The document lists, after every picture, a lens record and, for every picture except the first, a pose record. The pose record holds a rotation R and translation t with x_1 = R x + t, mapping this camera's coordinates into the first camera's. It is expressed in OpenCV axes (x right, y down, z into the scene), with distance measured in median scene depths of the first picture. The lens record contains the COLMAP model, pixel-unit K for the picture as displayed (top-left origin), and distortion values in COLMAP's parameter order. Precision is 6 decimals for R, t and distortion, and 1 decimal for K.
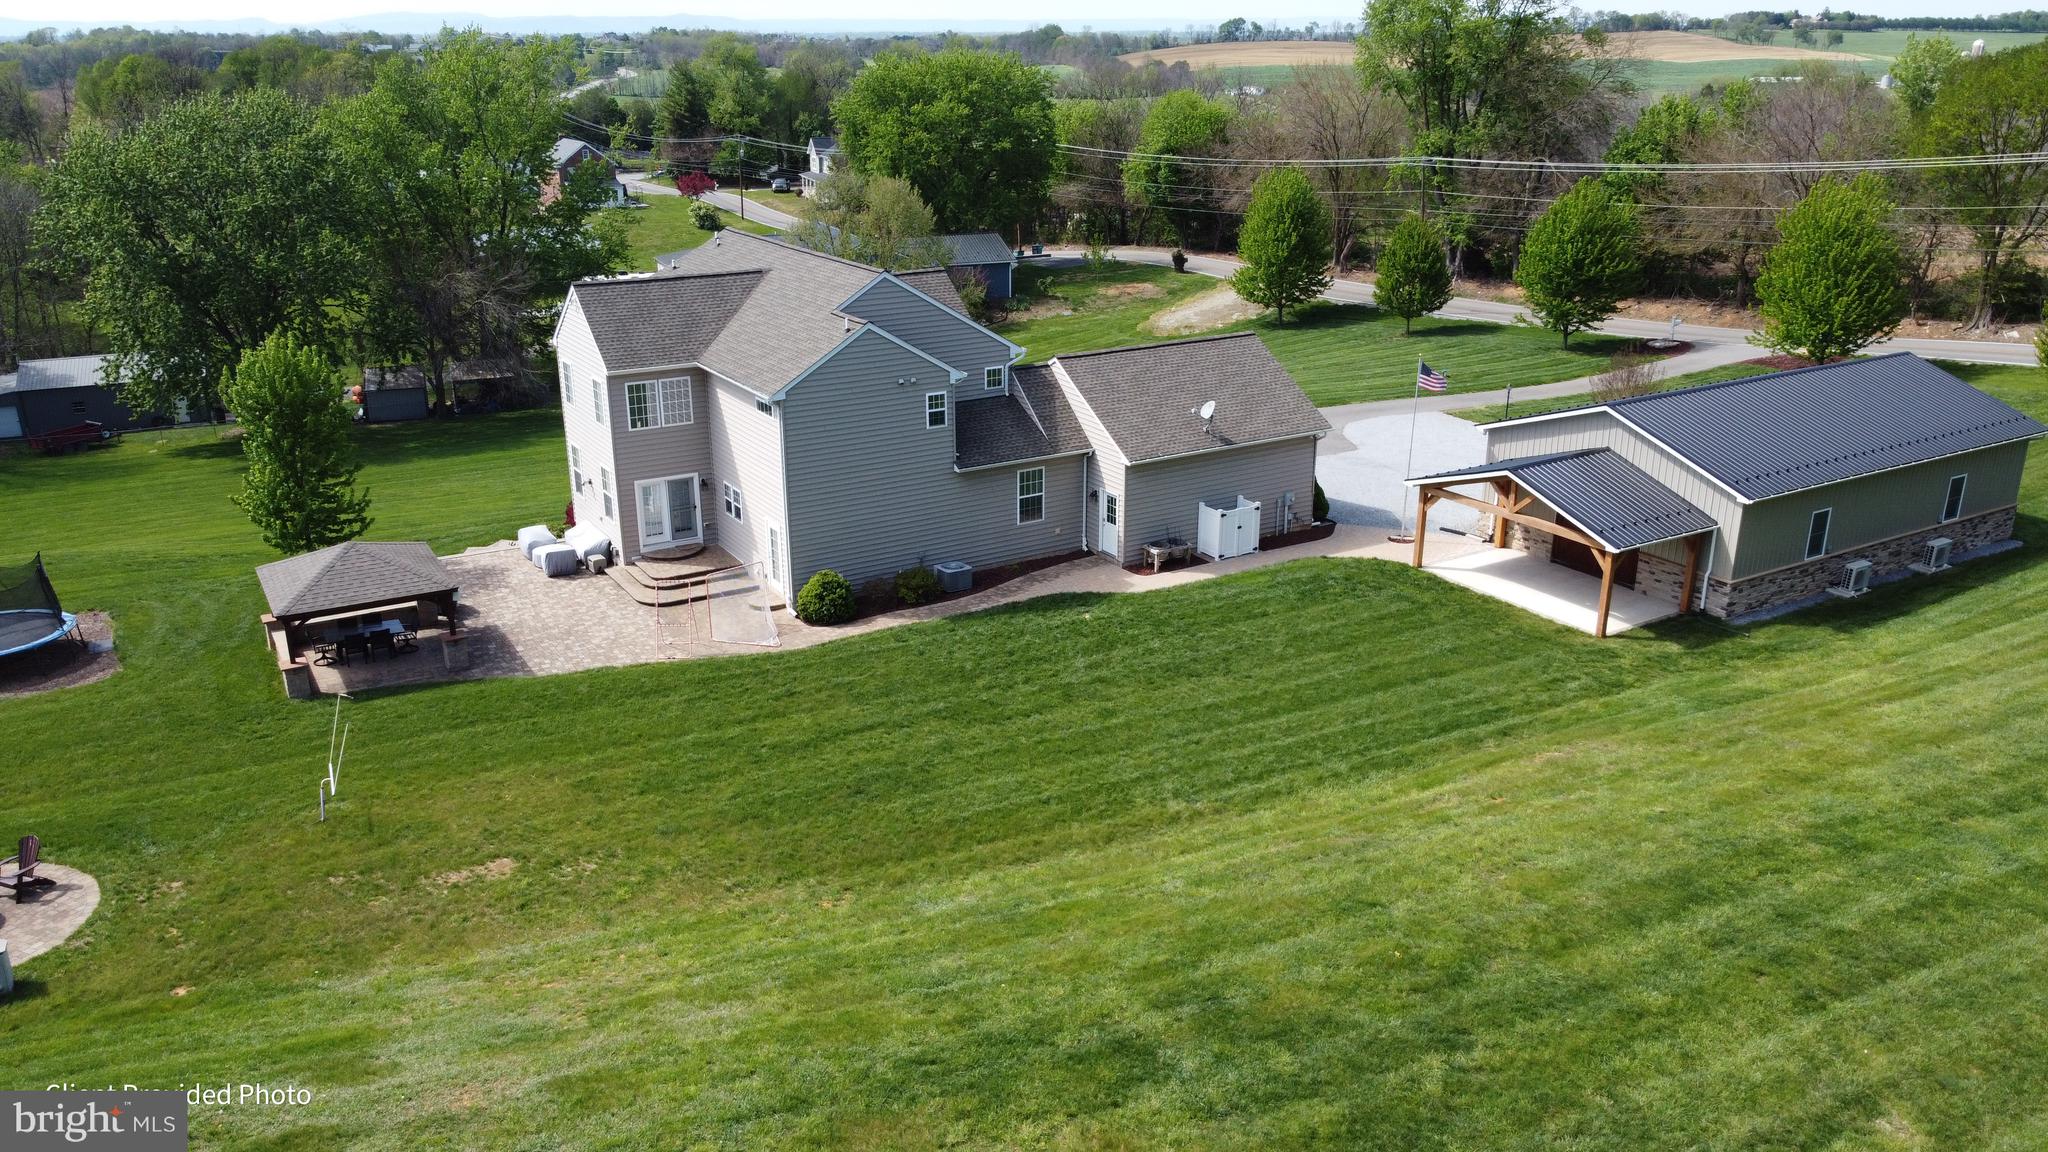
lens RADIAL K [[1553.2, 0, 1028.4], [0, 1553.2, 597.1], [0, 0, 1]] dist [0.001421, -0.008953]
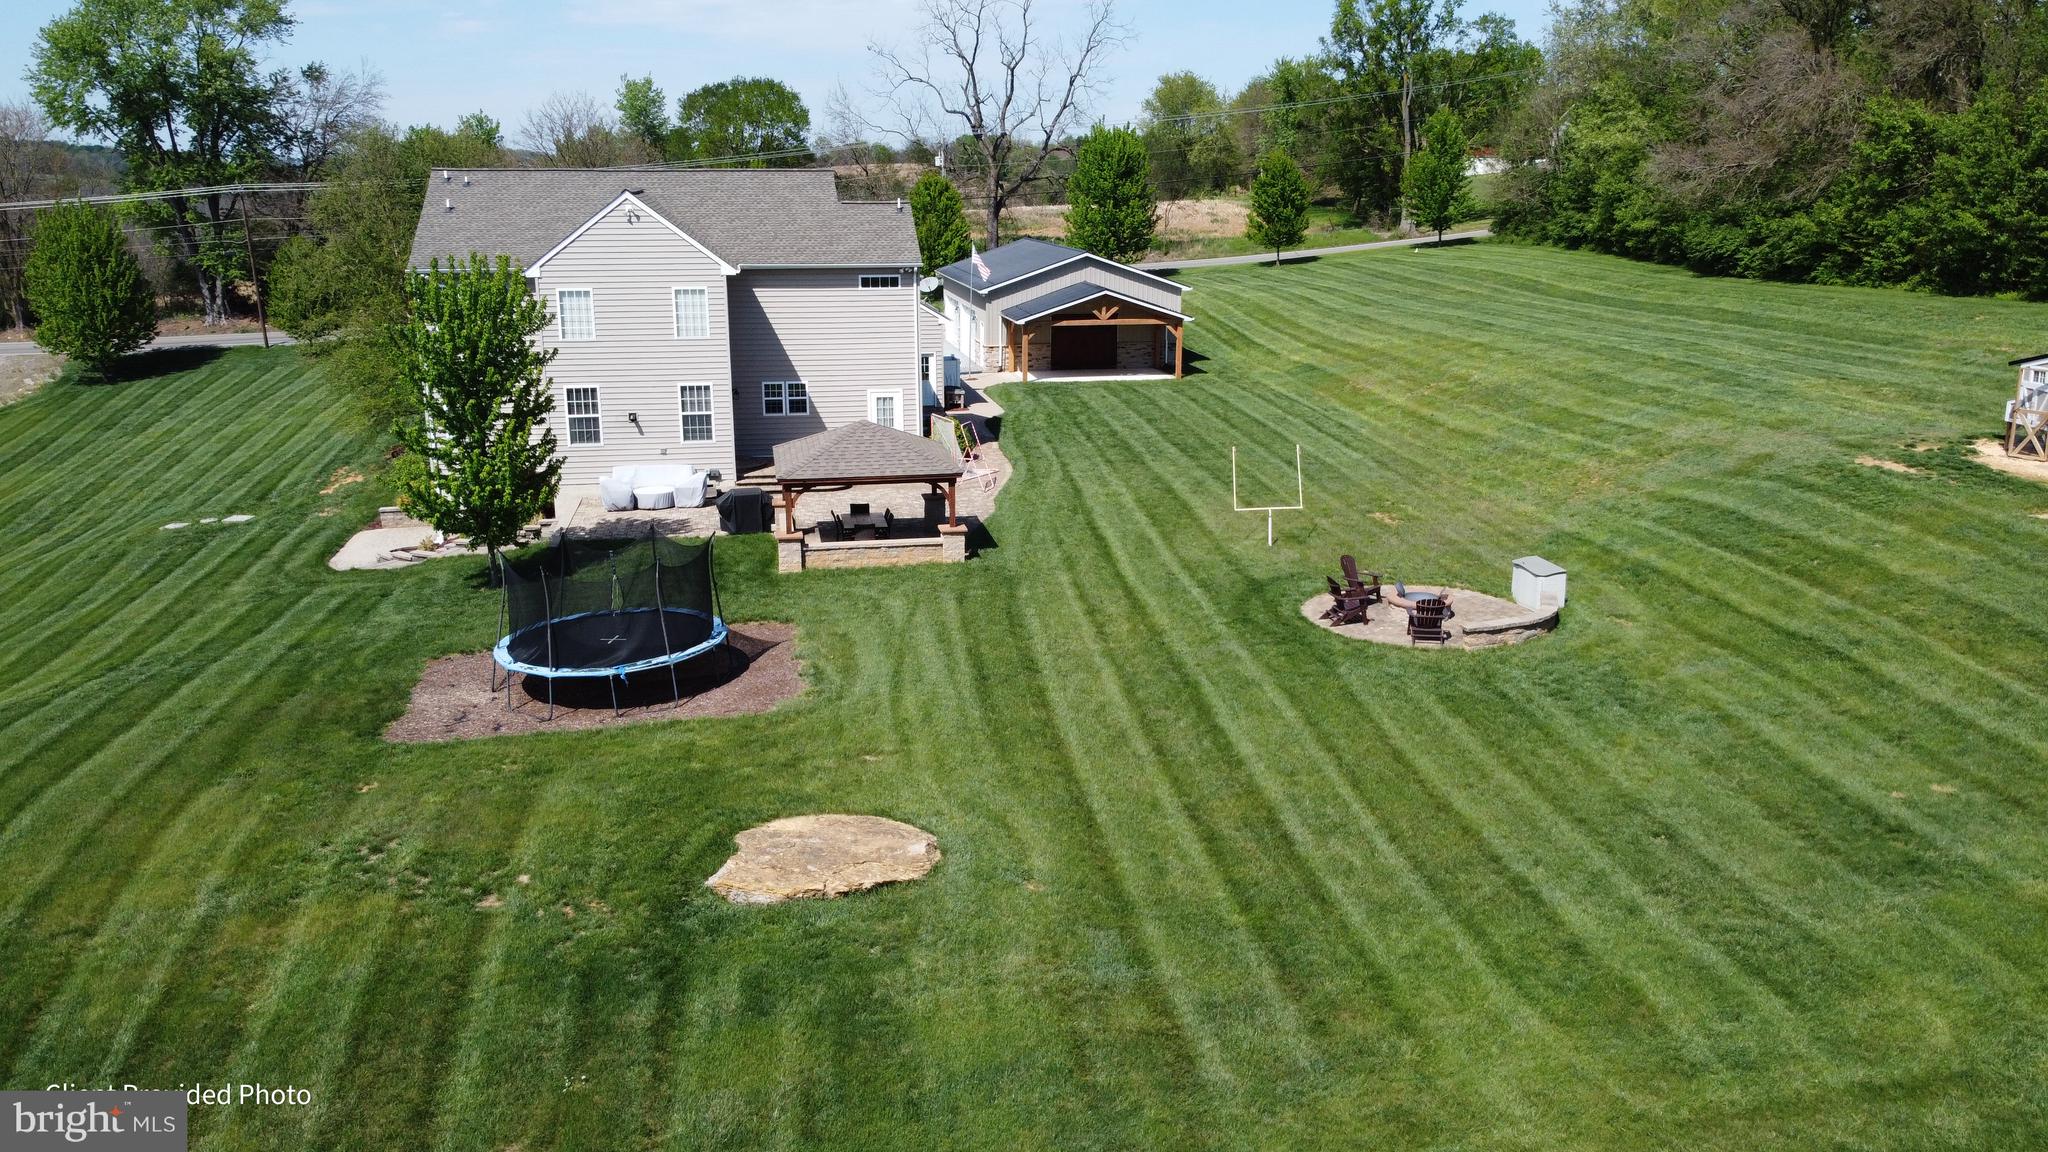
lens RADIAL K [[1553.2, 0, 1024.0], [0, 1553.2, 582.8], [0, 0, 1]] dist [0.001421, -0.008953]
pose [[0.358078, -0.240387, 0.902216, -1.057520], [0.317988, 0.939921, 0.124227, -0.023514], [-0.877874, 0.242411, 0.413005, 0.456815]]
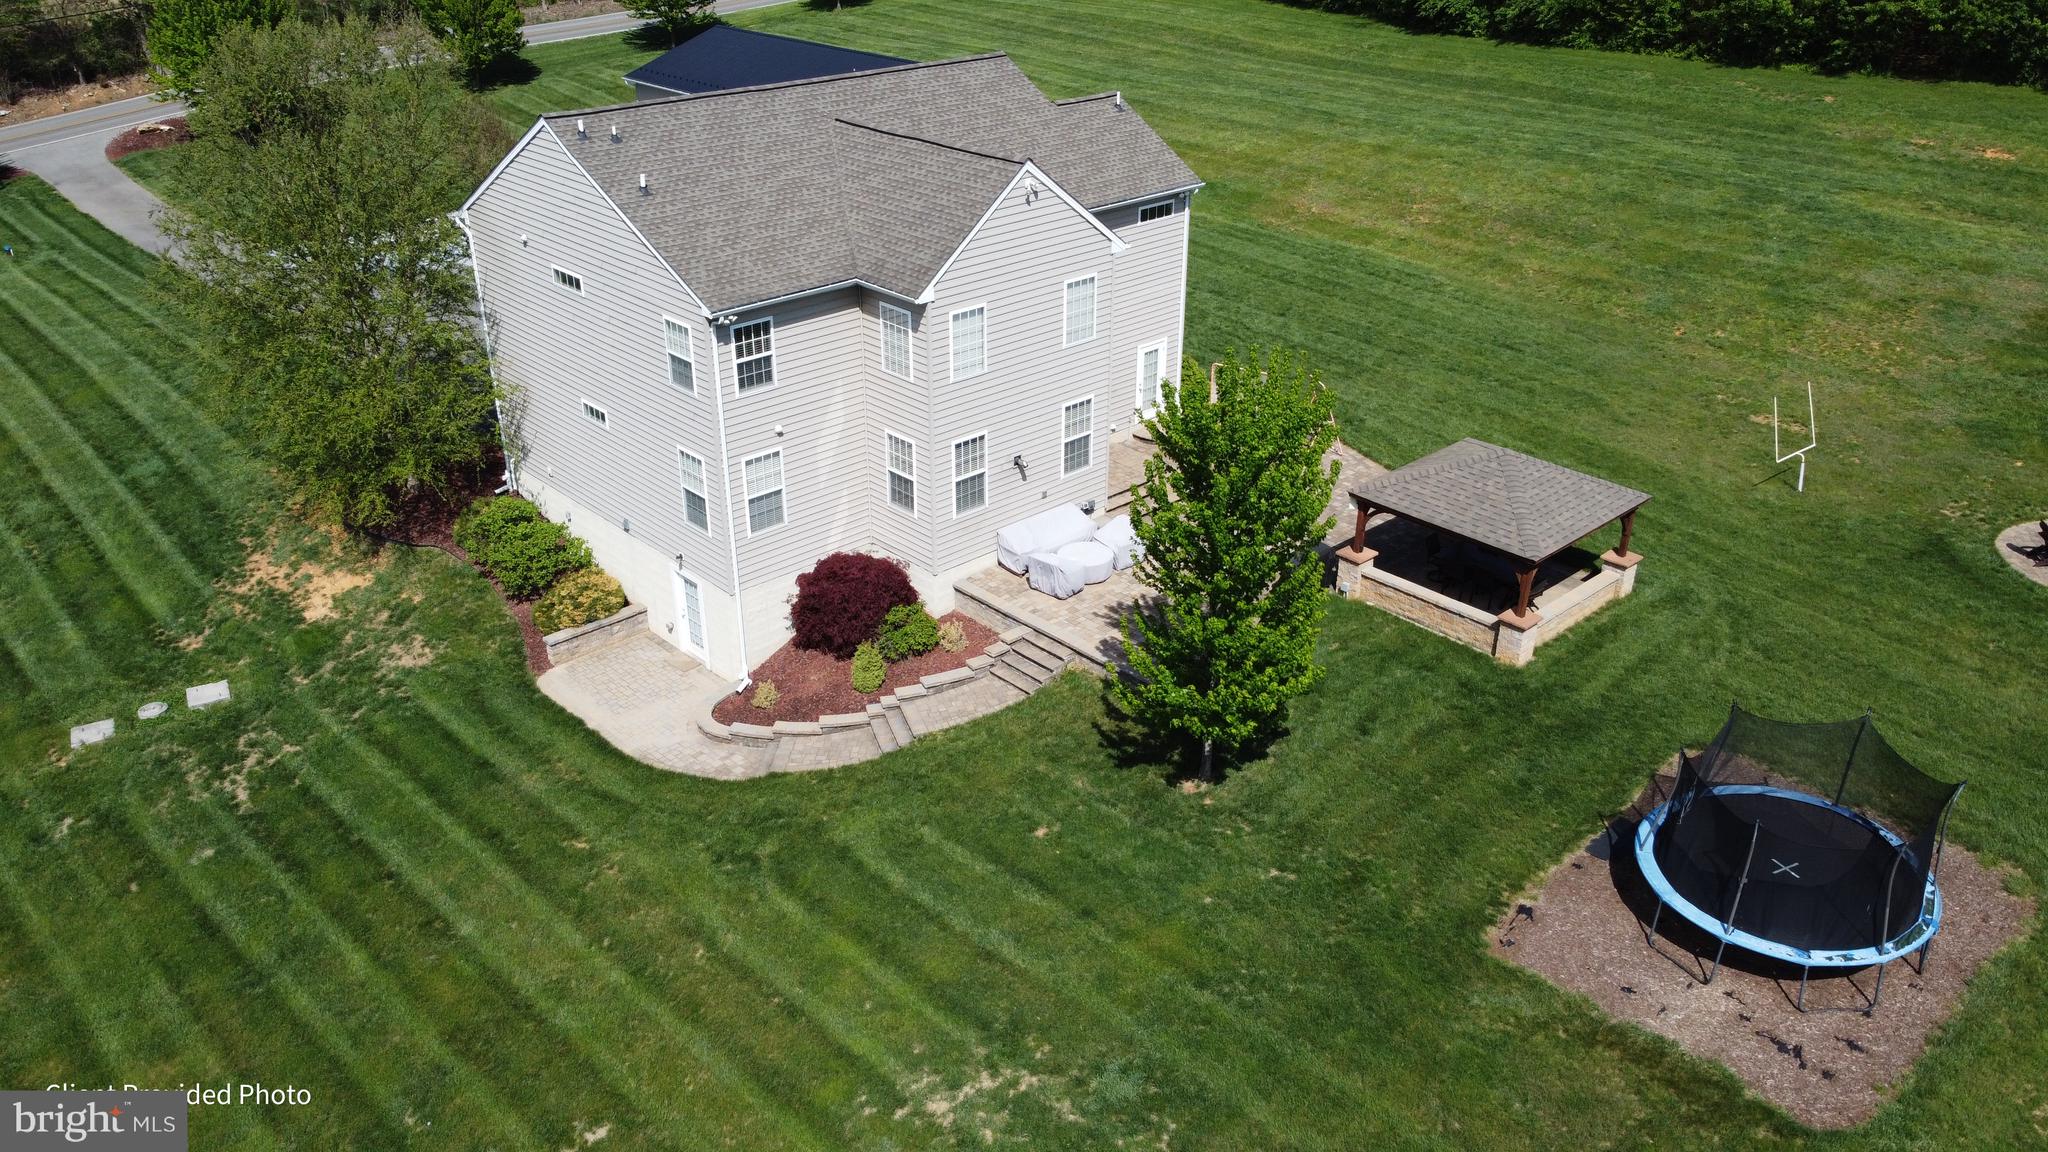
lens RADIAL K [[1553.2, 0, 1023.8], [0, 1553.2, 573.1], [0, 0, 1]] dist [0.001421, -0.008953]
pose [[-0.203490, -0.443268, 0.872986, -0.905815], [0.330488, 0.808211, 0.487414, -0.367299], [-0.921612, 0.387695, -0.017969, 1.045779]]
